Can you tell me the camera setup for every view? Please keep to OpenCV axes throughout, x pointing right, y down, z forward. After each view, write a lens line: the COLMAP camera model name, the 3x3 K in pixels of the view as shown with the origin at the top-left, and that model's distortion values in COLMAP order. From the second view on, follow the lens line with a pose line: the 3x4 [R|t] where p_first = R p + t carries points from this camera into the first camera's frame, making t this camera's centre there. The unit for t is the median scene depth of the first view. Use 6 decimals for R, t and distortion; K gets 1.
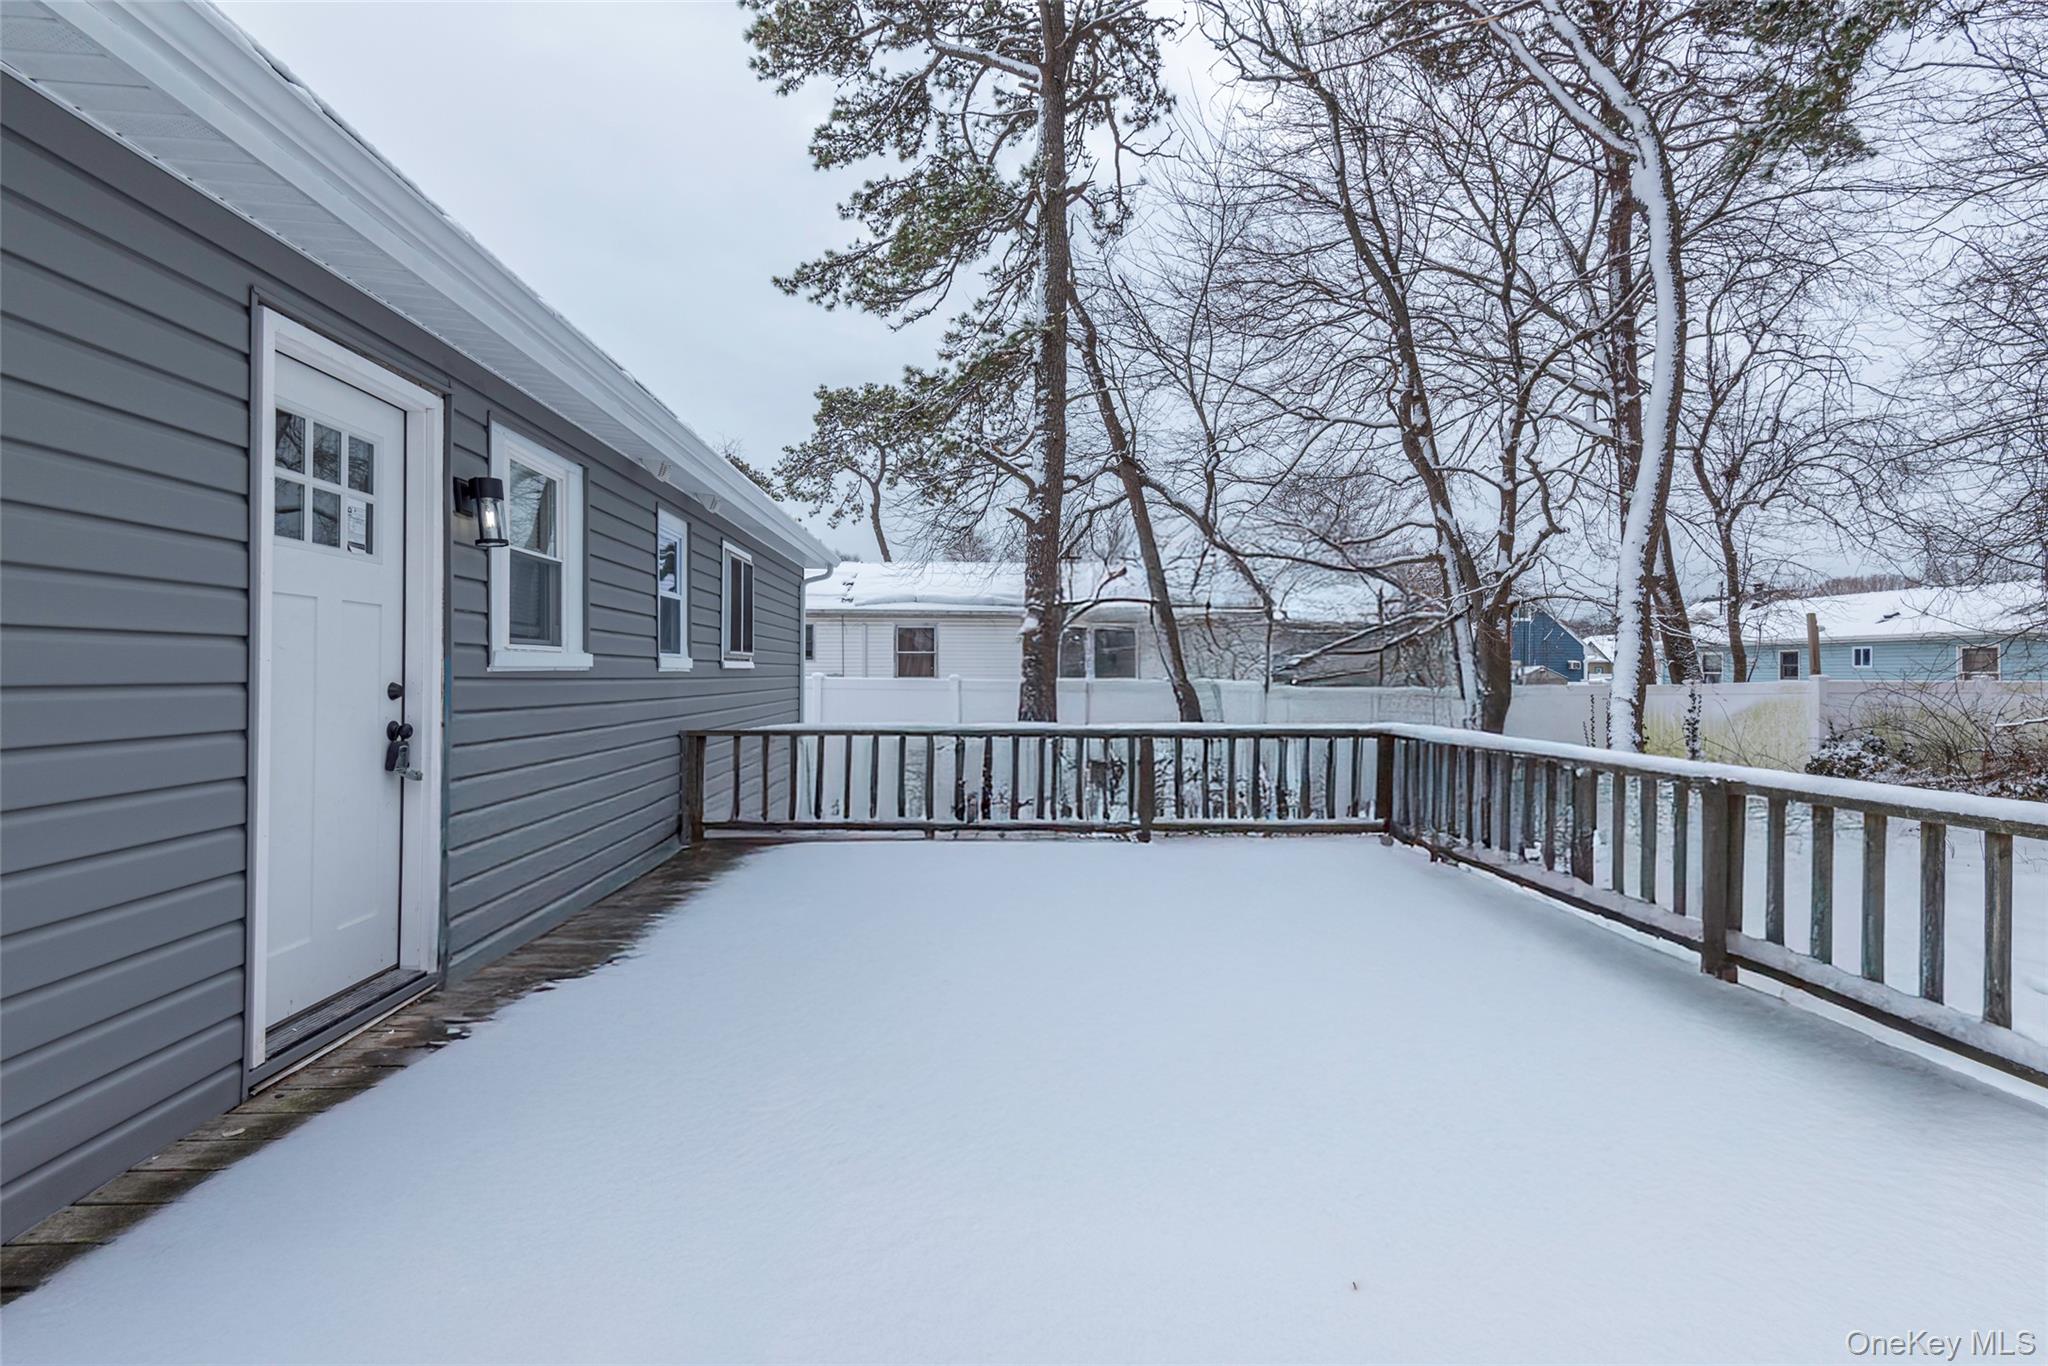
lens RADIAL K [[977.7, 0, 1024.0], [0, 977.7, 683.0], [0, 0, 1]] dist [0.030195, -0.020635]
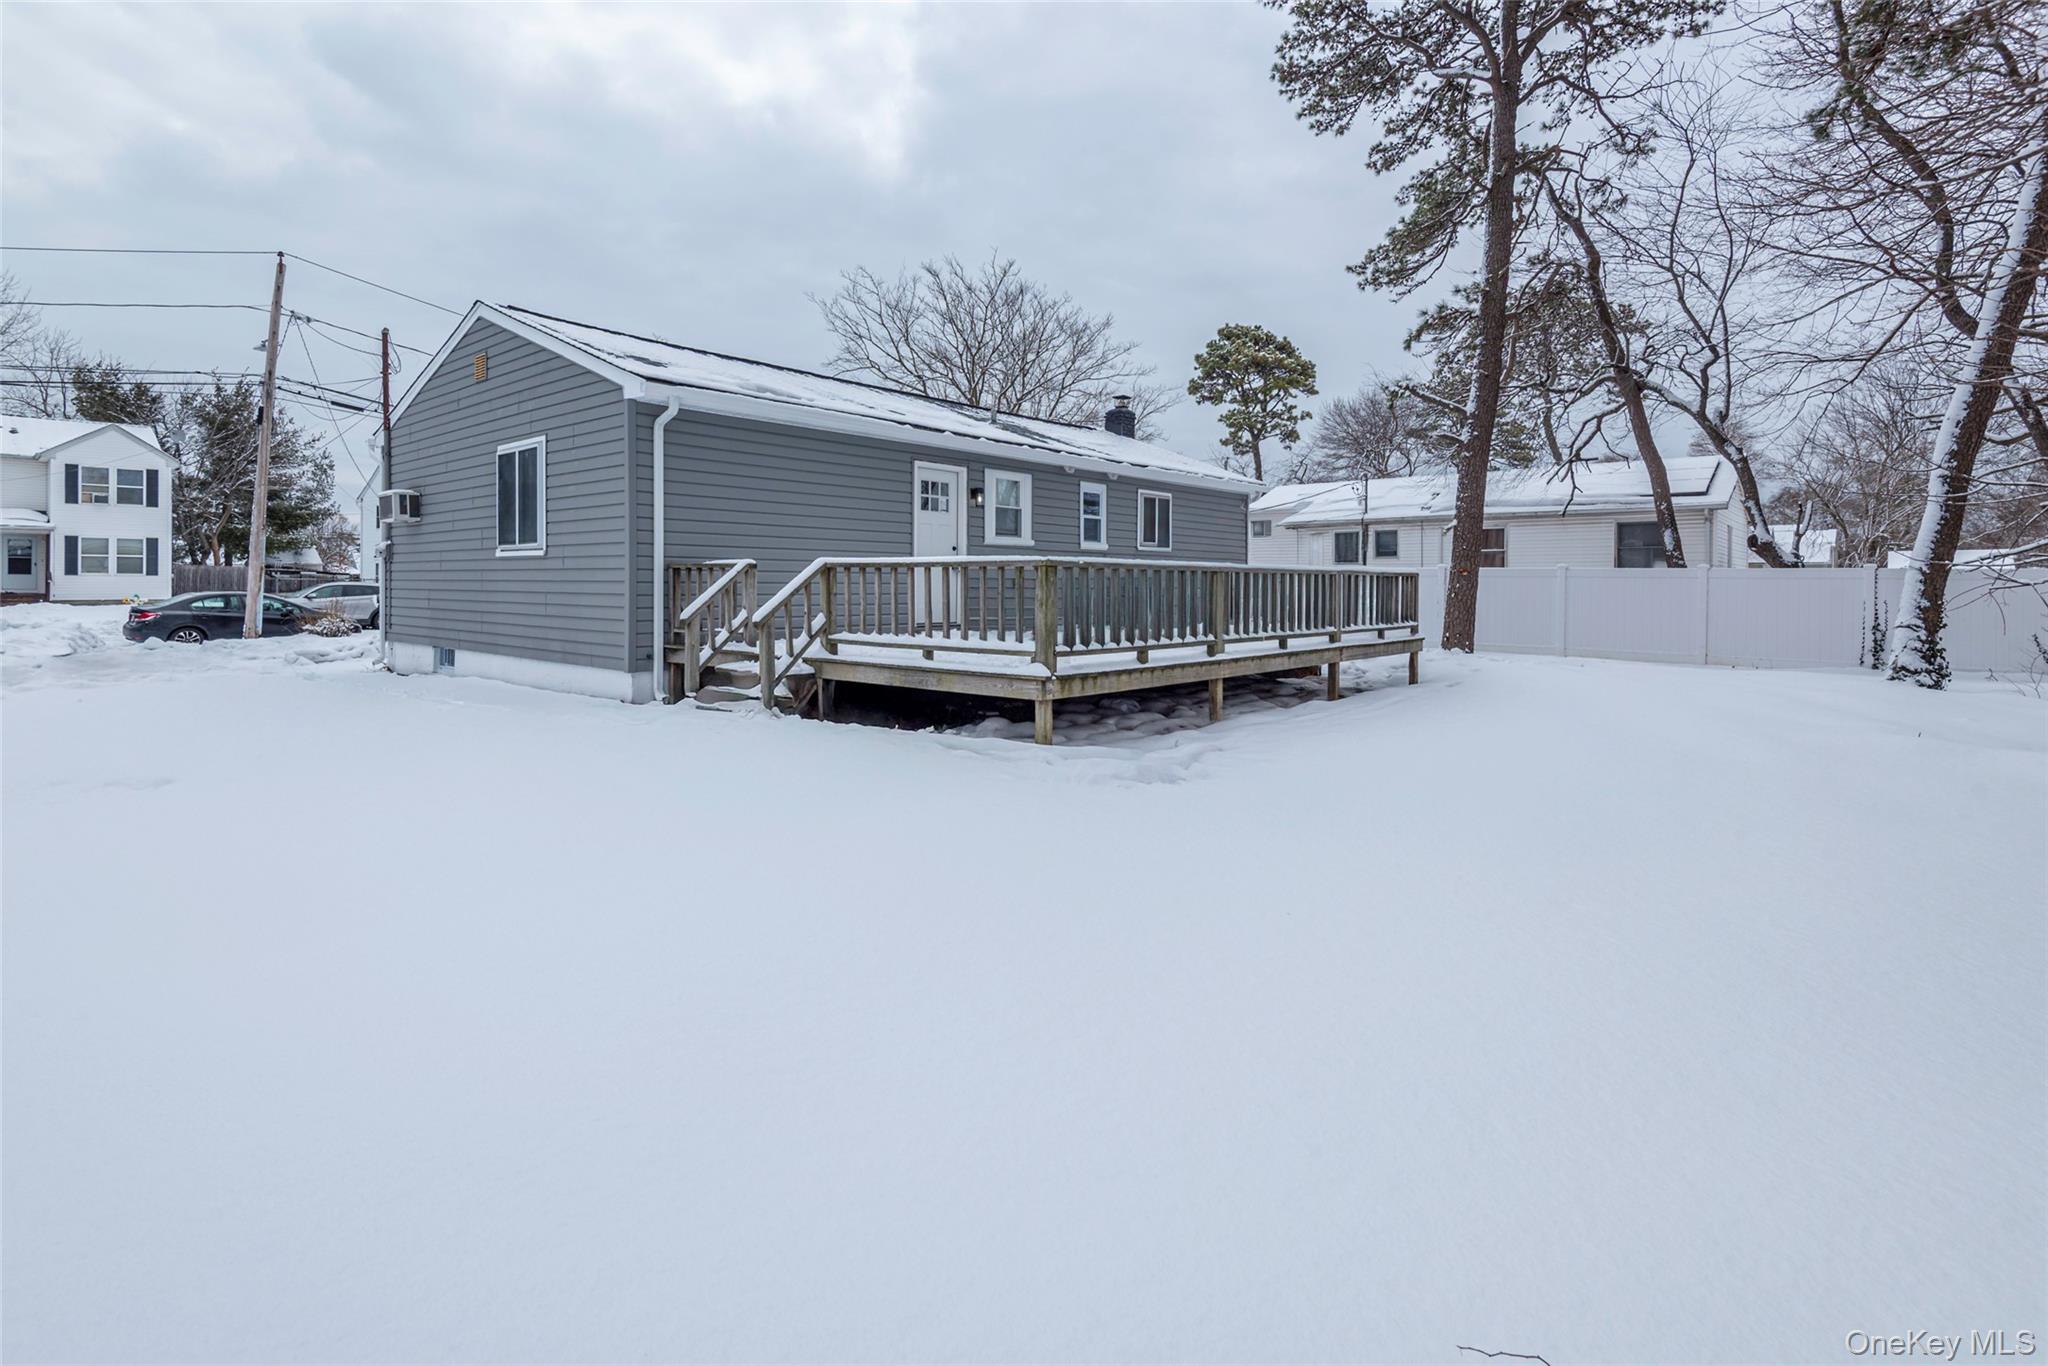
lens RADIAL K [[954.2, 0, 1023.0], [0, 954.2, 675.0], [0, 0, 1]] dist [0.040045, -0.018637]
pose [[0.706818, 0.070635, -0.703860, 1.493062], [-0.013601, 0.996175, 0.086312, 0.119385], [0.707265, -0.051434, 0.705075, -0.979206]]
